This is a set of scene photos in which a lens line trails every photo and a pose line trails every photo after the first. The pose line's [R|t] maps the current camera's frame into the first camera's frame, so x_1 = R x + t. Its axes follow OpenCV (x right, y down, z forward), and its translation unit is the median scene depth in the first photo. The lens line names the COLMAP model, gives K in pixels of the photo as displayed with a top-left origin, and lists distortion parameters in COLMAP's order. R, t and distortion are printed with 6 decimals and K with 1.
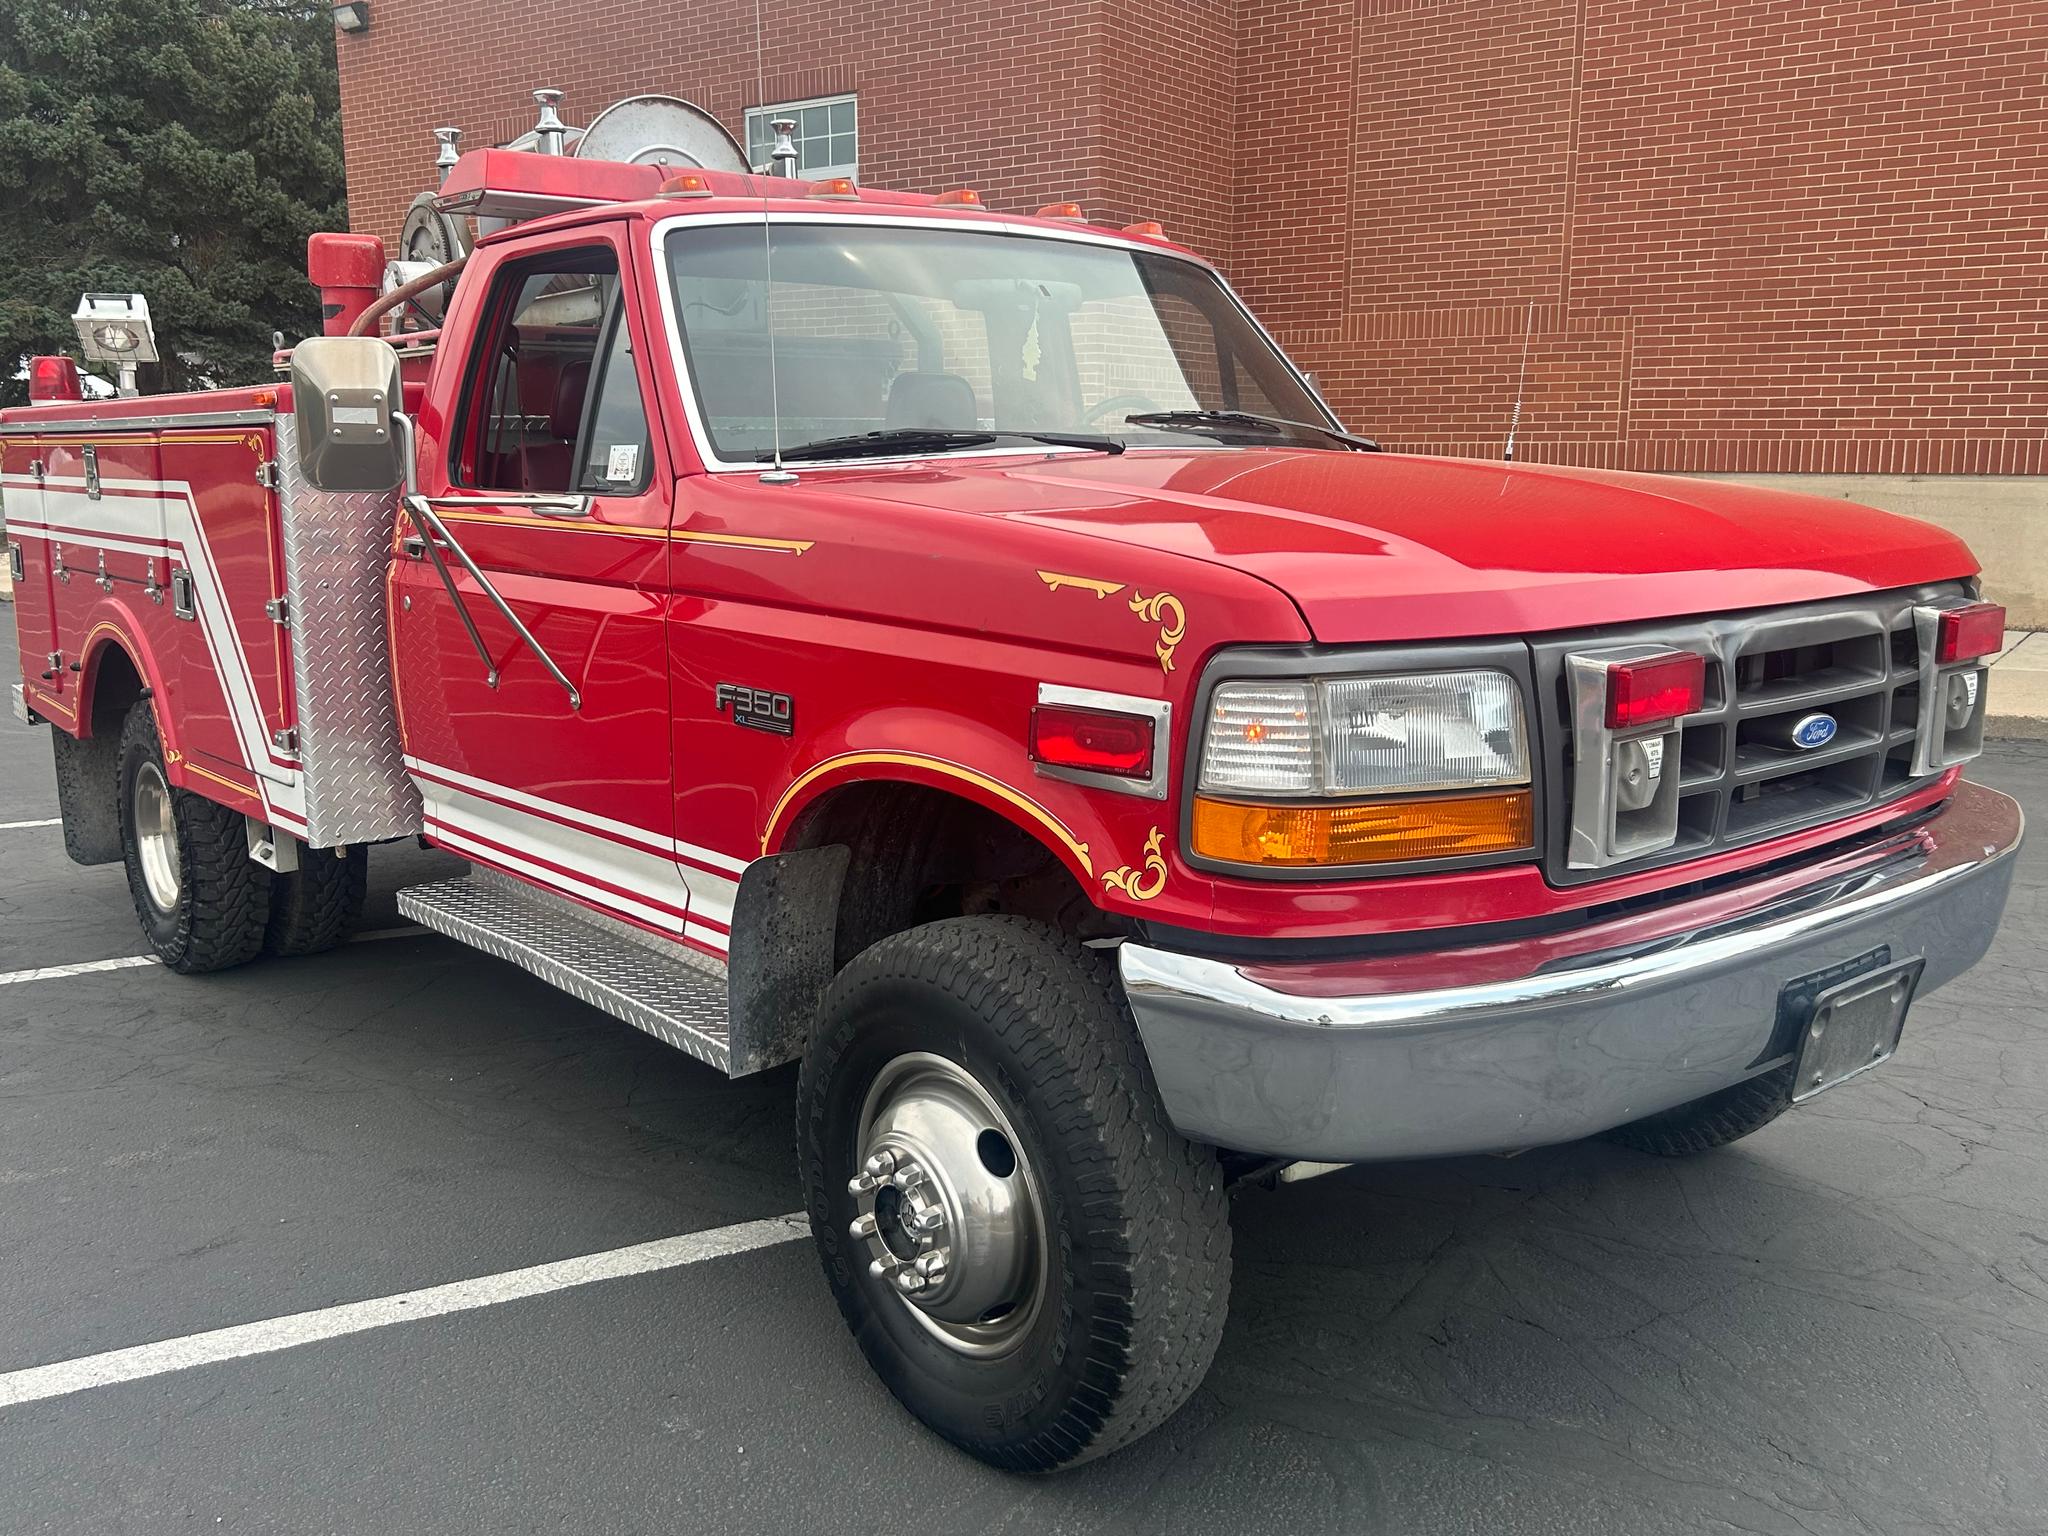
lens RADIAL K [[1804.4, 0, 1002.2], [0, 1804.4, 771.8], [0, 0, 1]] dist [0.051764, -0.061210]
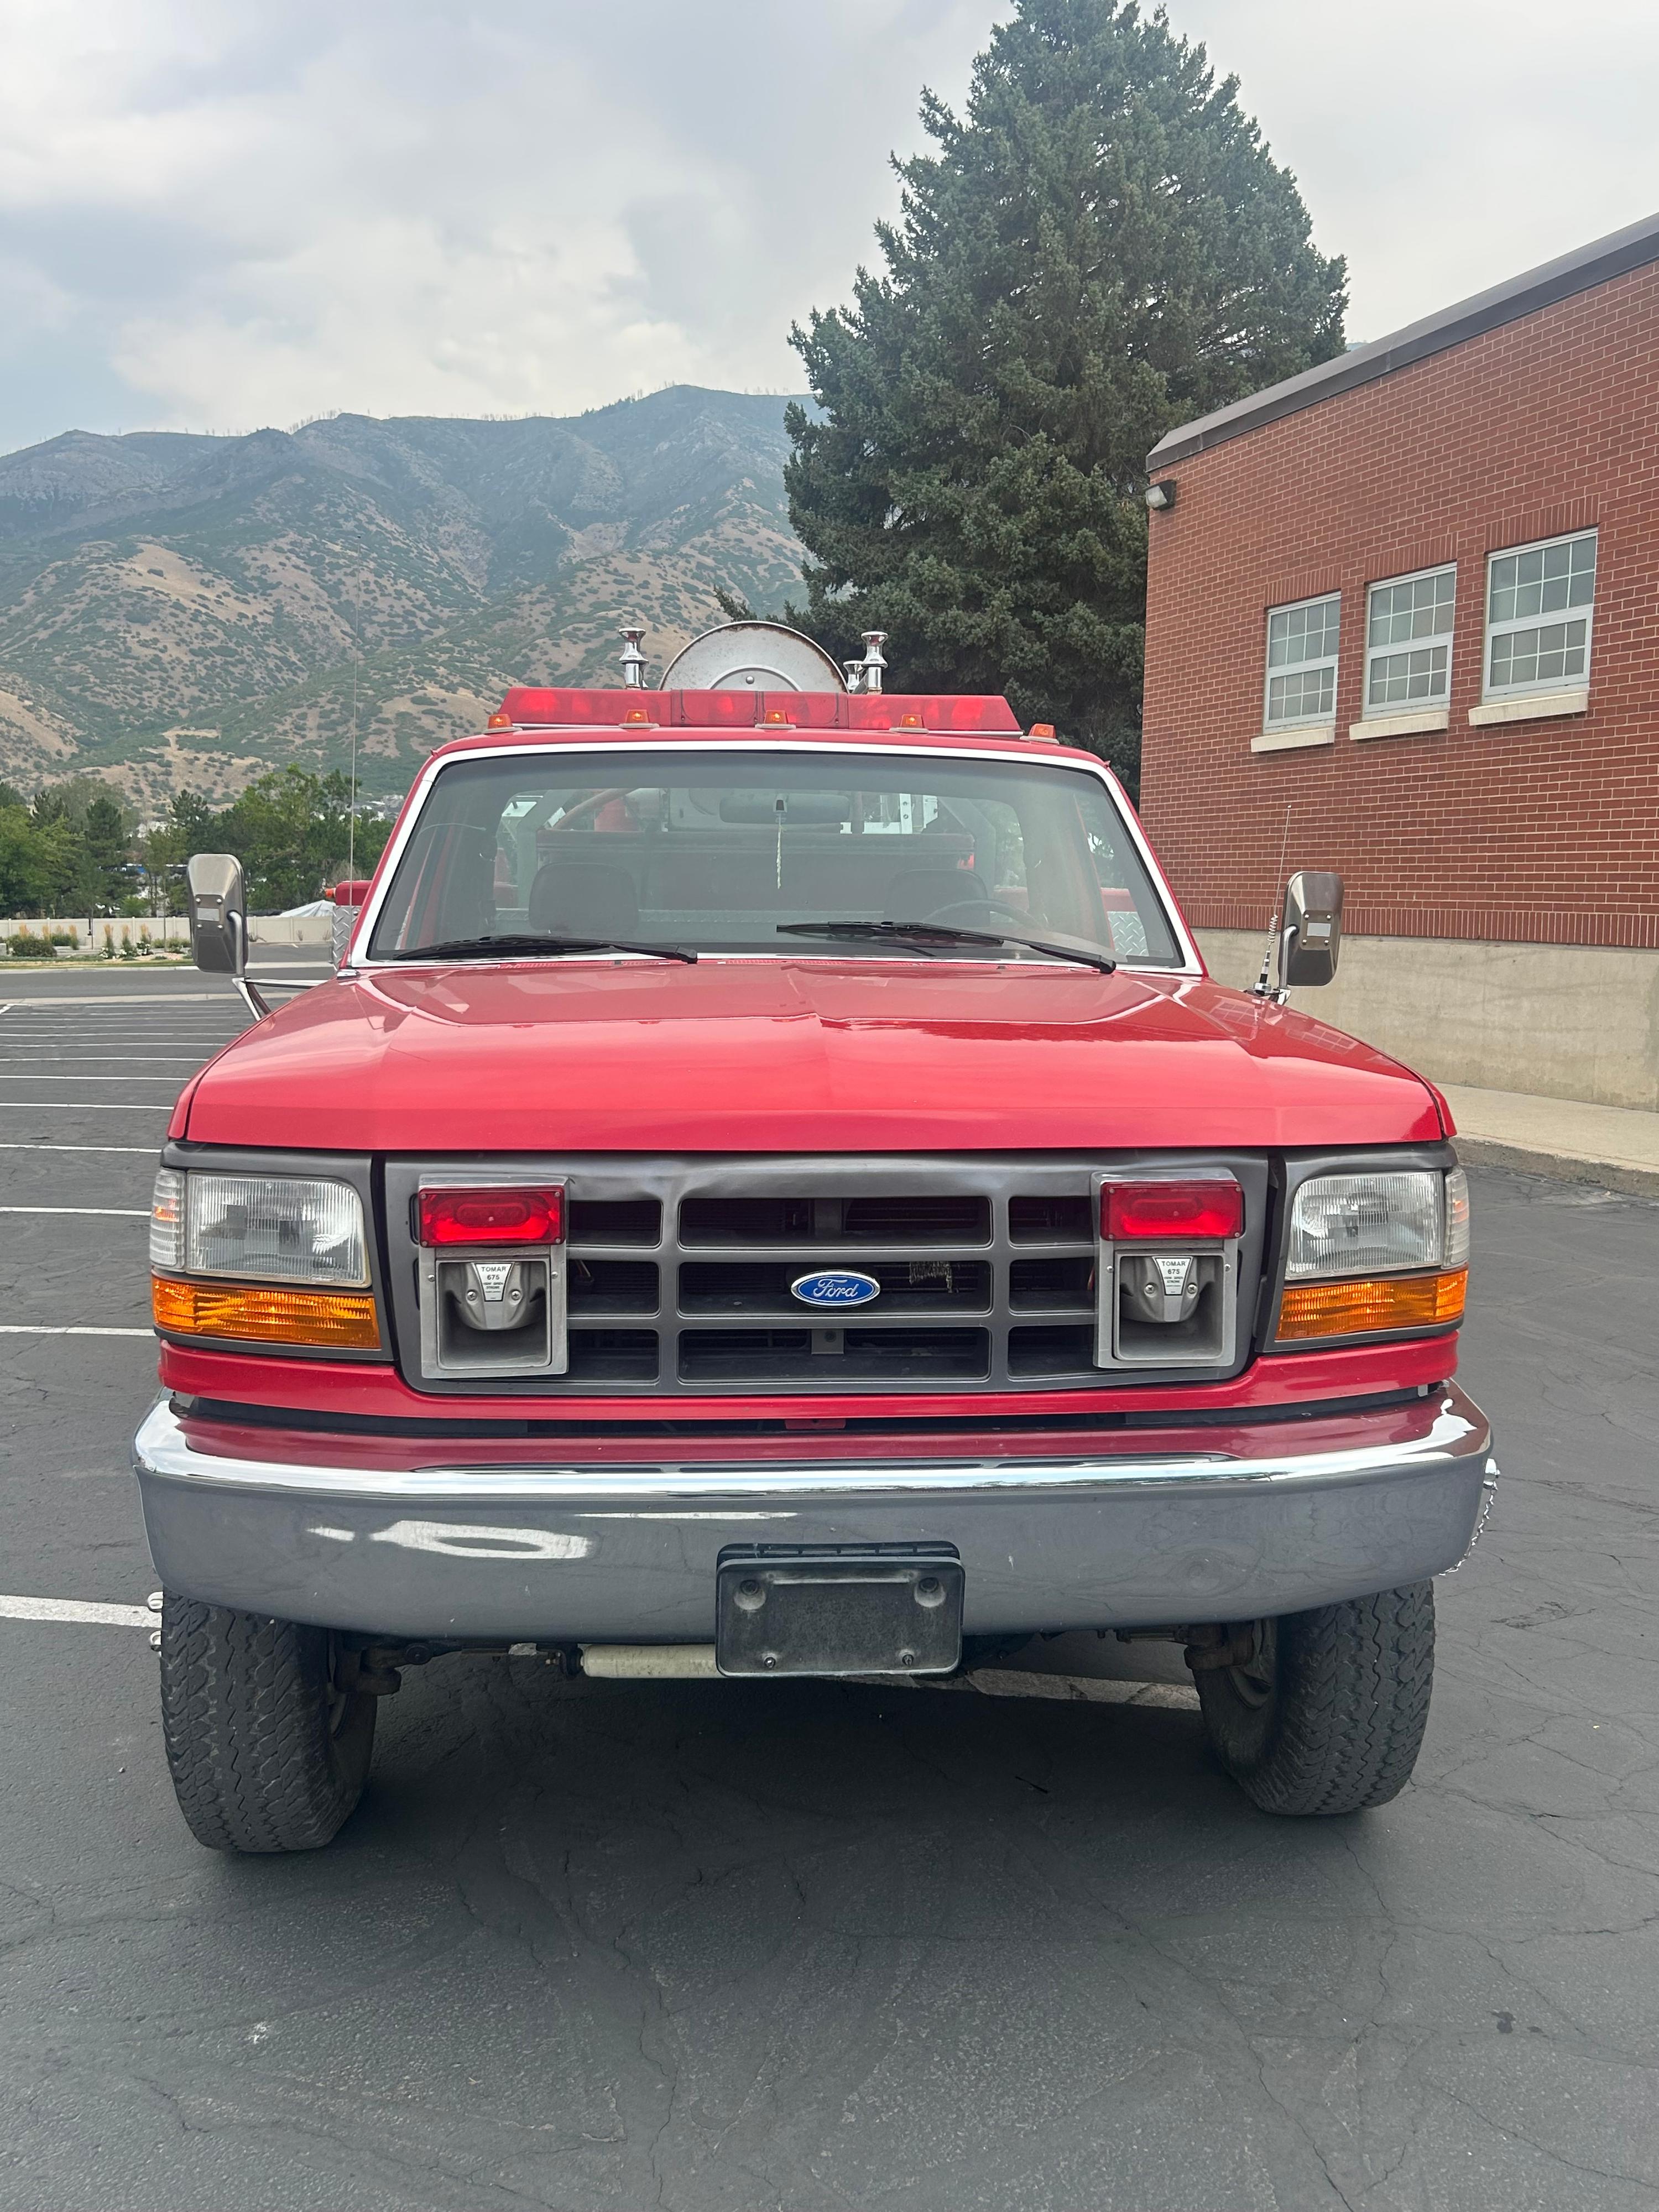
lens RADIAL K [[1948.9, 0, 817.4], [0, 1948.9, 1088.5], [0, 0, 1]] dist [0.051764, -0.061210]
pose [[0.812053, 0.072278, -0.579090, 0.223529], [-0.118992, 0.991962, -0.043051, -0.017875], [0.571323, 0.103866, 0.814126, 0.035114]]
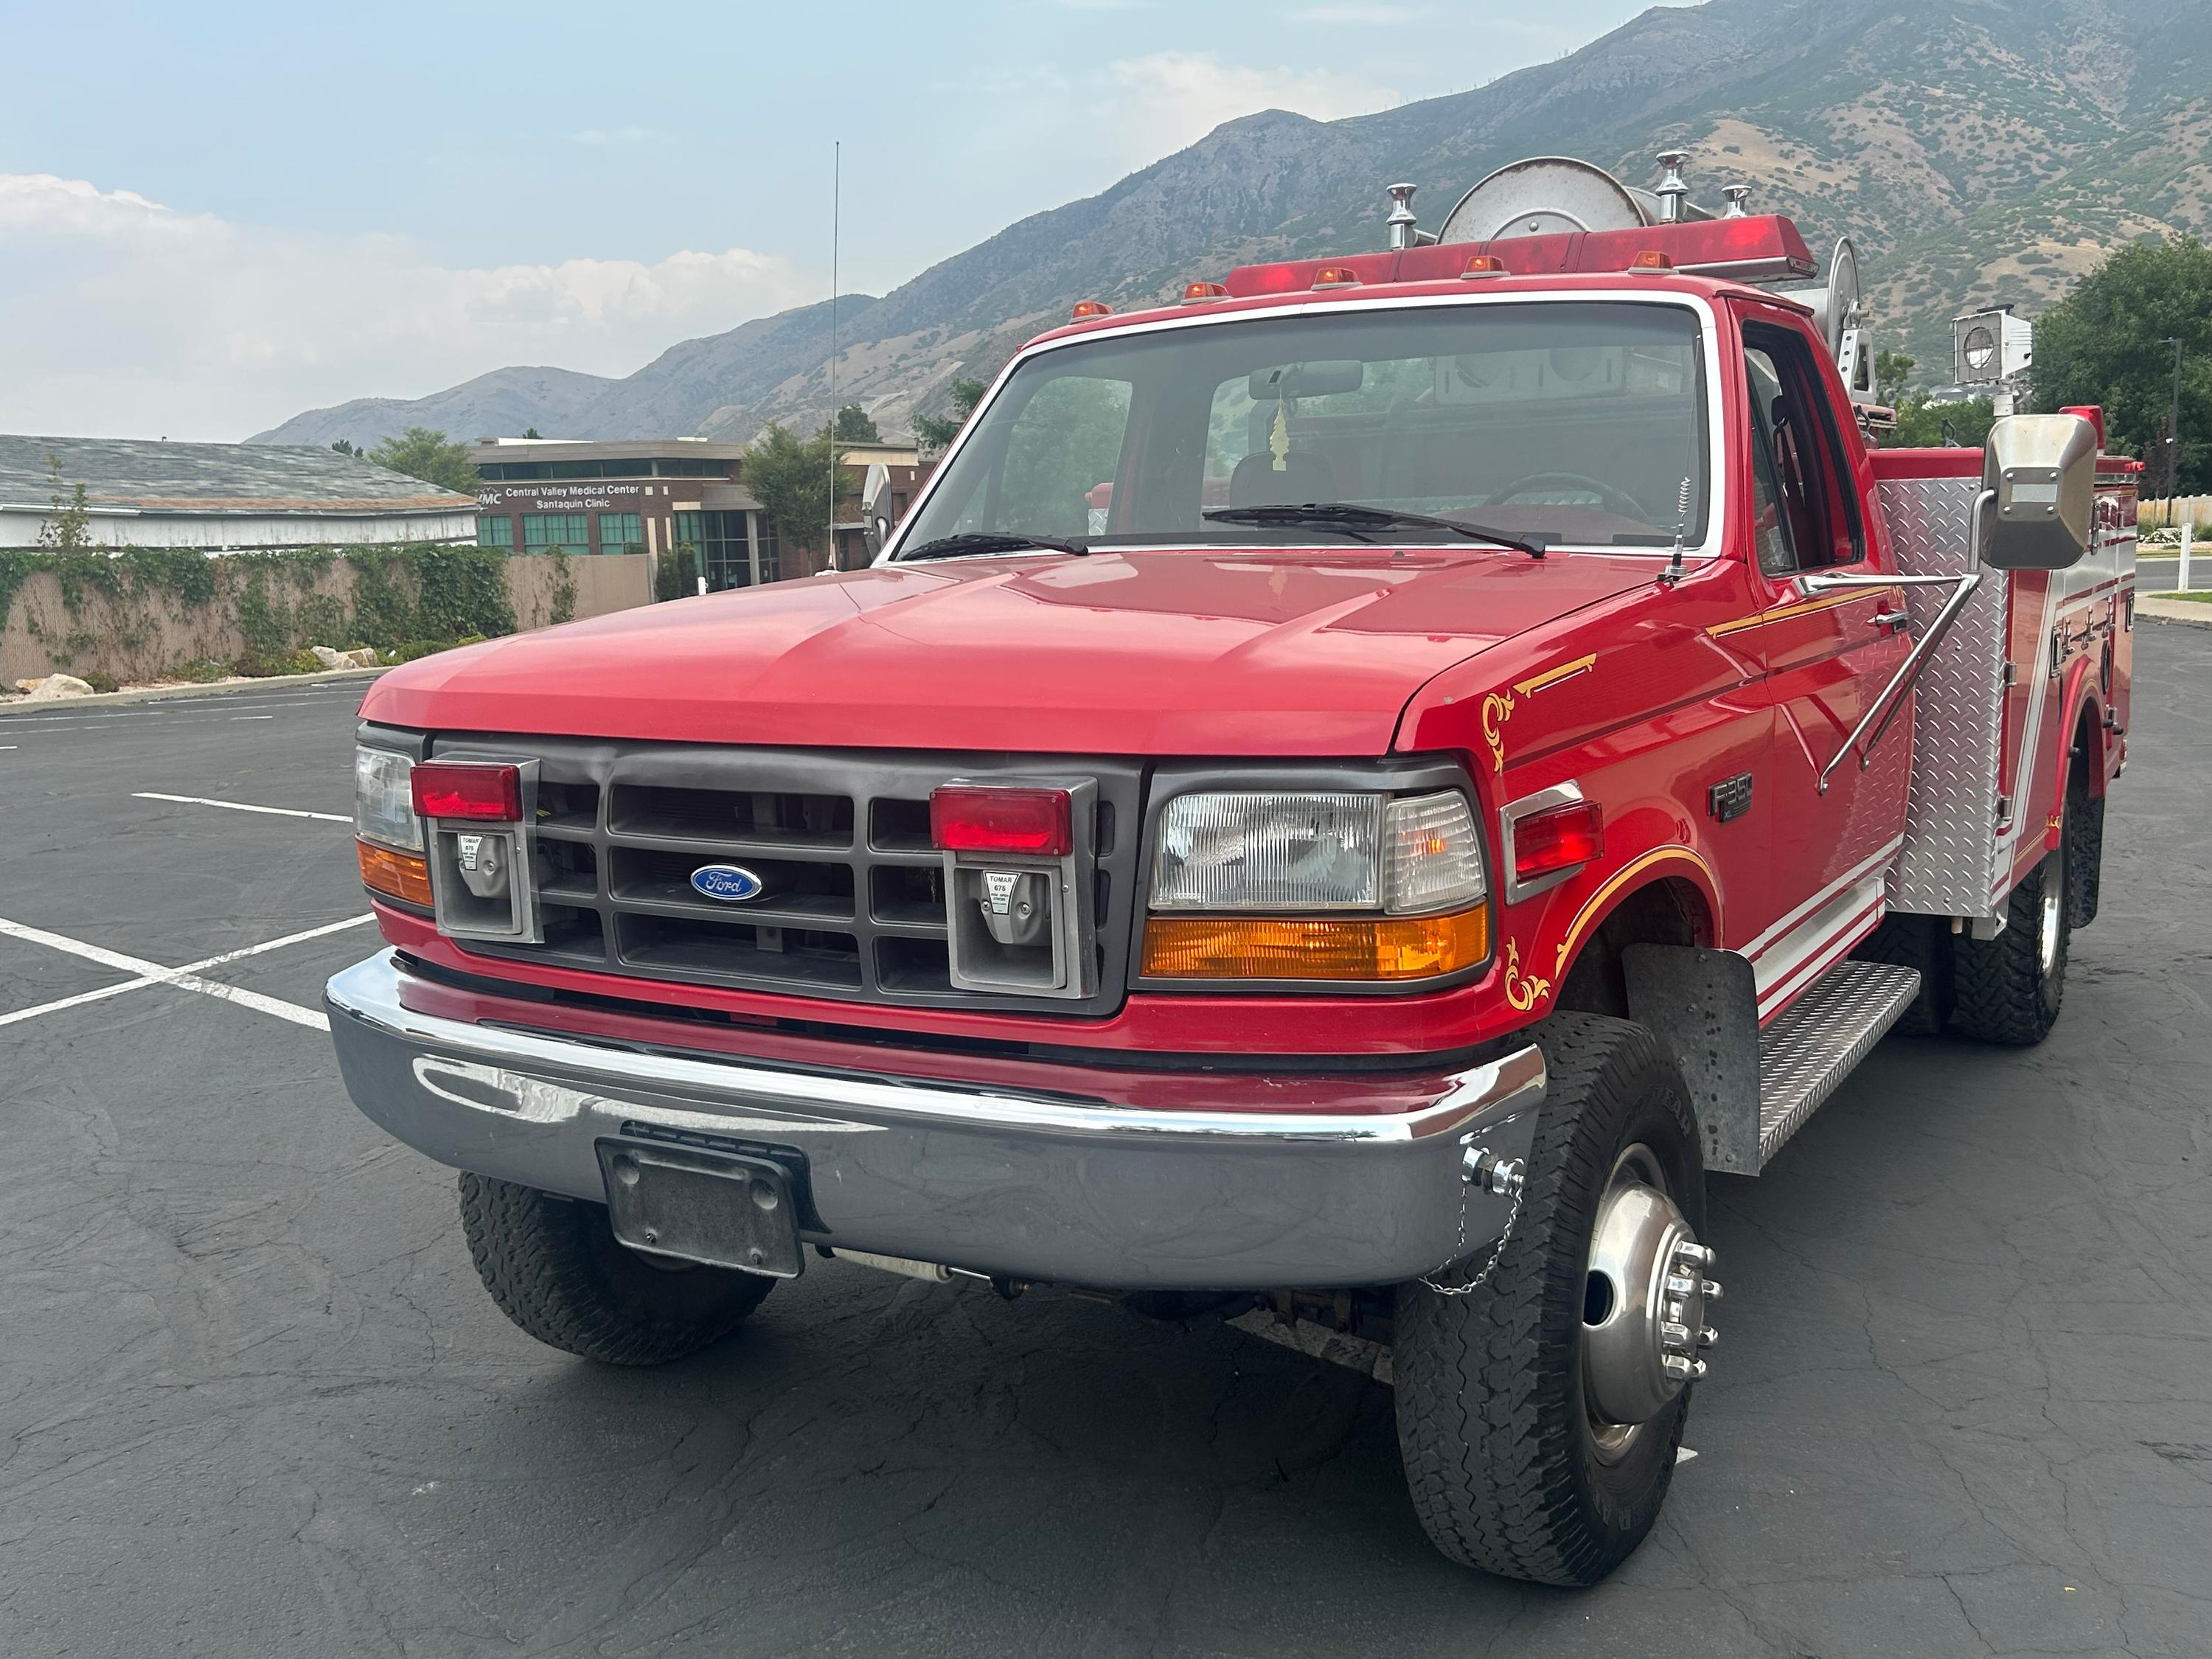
lens RADIAL K [[2093.4, 0, 1105.3], [0, 2093.4, 849.2], [0, 0, 1]] dist [0.021223, 0.000000]
pose [[0.336627, 0.147643, -0.929991, 0.331402], [-0.142627, 0.984231, 0.104627, -0.039489], [0.930774, 0.097422, 0.352376, 0.176024]]
